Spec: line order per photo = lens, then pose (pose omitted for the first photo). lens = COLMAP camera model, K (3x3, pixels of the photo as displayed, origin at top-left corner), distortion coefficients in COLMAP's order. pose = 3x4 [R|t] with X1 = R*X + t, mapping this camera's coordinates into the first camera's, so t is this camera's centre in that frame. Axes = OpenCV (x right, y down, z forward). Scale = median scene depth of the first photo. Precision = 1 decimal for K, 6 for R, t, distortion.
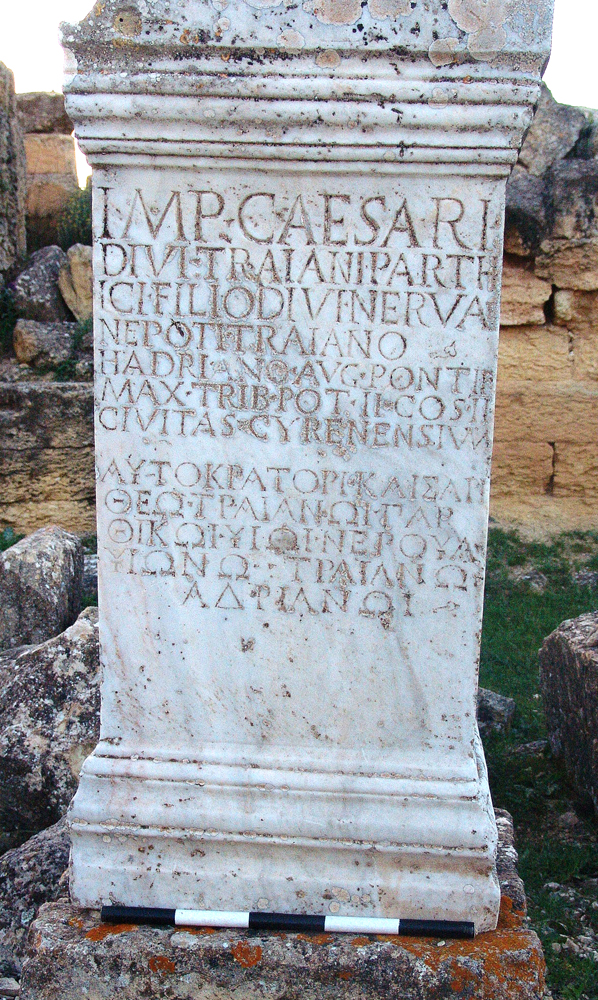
lens RADIAL K [[1430.7, 0, 316.1], [0, 1430.7, 508.3], [0, 0, 1]] dist [-0.030462, 0.000000]
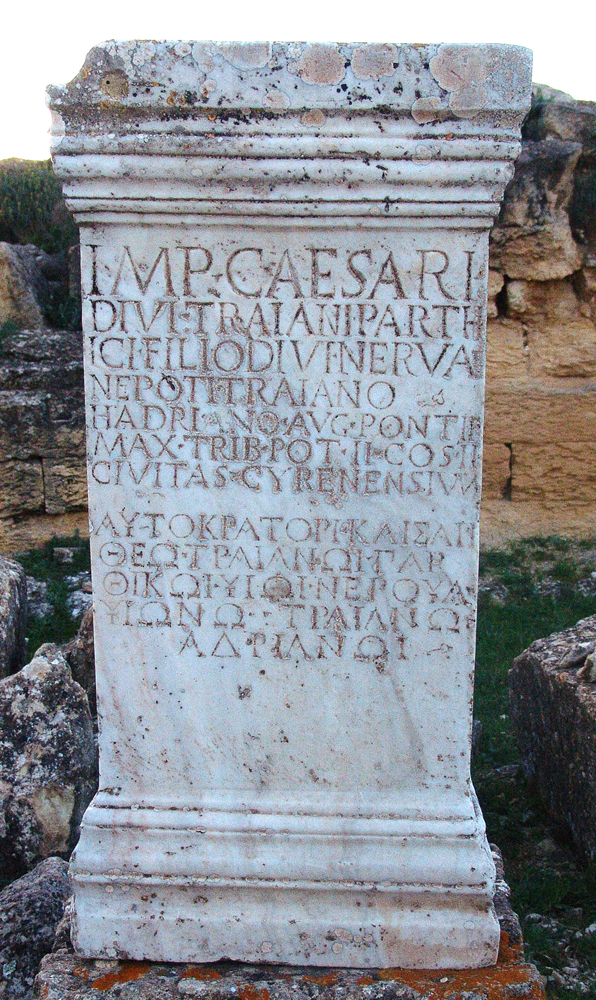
lens RADIAL K [[1574.1, 0, 300.0], [0, 1574.1, 506.4], [0, 0, 1]] dist [-0.033019, 0.000000]
pose [[0.998953, -0.026671, 0.037179, -0.047950], [0.026683, 0.999644, 0.000169, -0.036125], [-0.037170, 0.000823, 0.999309, -0.116982]]
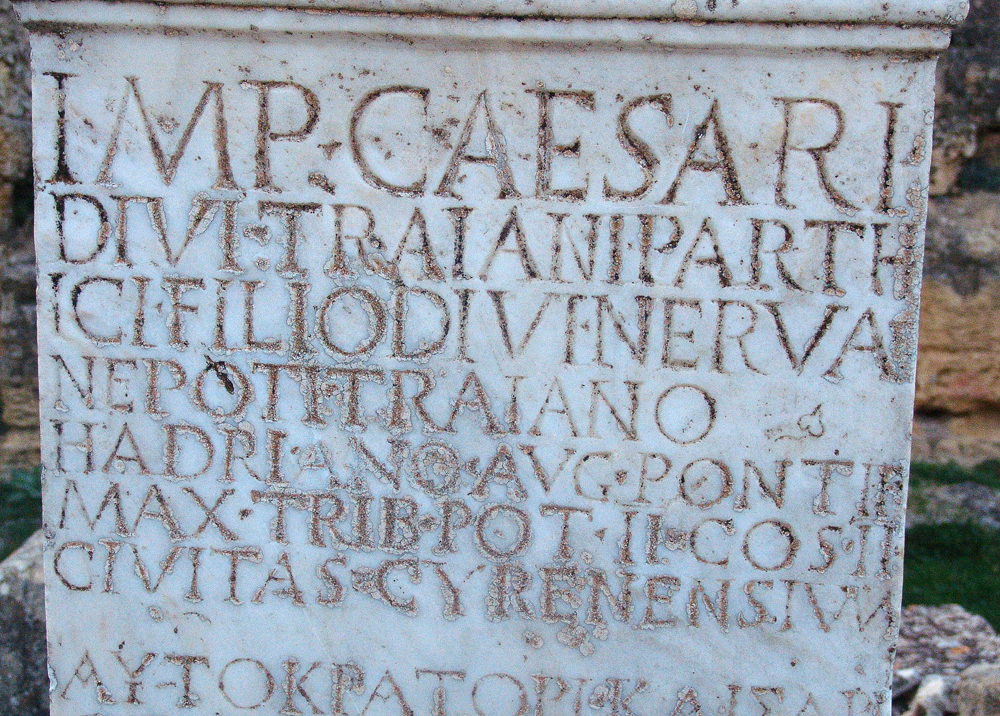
lens RADIAL K [[1532.1, 0, 497.2], [0, 1532.1, 299.8], [0, 0, 1]] dist [-0.028319, 0.000000]
pose [[0.999069, -0.008637, 0.042262, -0.028120], [0.009646, 0.999671, -0.023746, -0.138796], [-0.042043, 0.024131, 0.998824, 0.503902]]
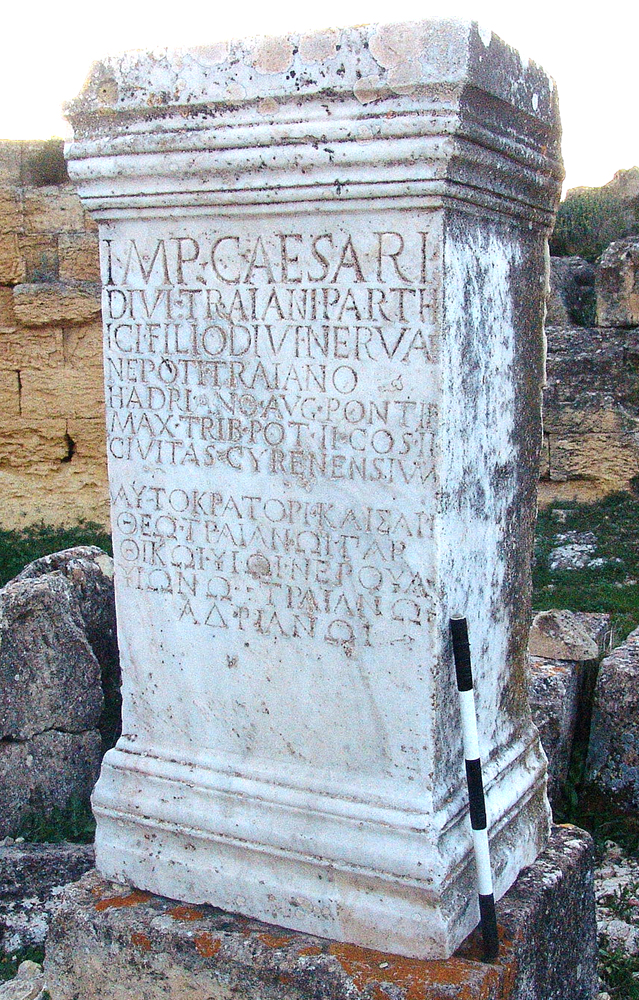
lens RADIAL K [[1265.1, 0, 319.1], [0, 1265.1, 505.1], [0, 0, 1]] dist [-0.158910, 0.000000]
pose [[0.920989, 0.027836, -0.388592, 0.383536], [-0.019174, 0.999474, 0.026152, -0.048004], [0.389116, -0.016634, 0.921039, 0.169363]]
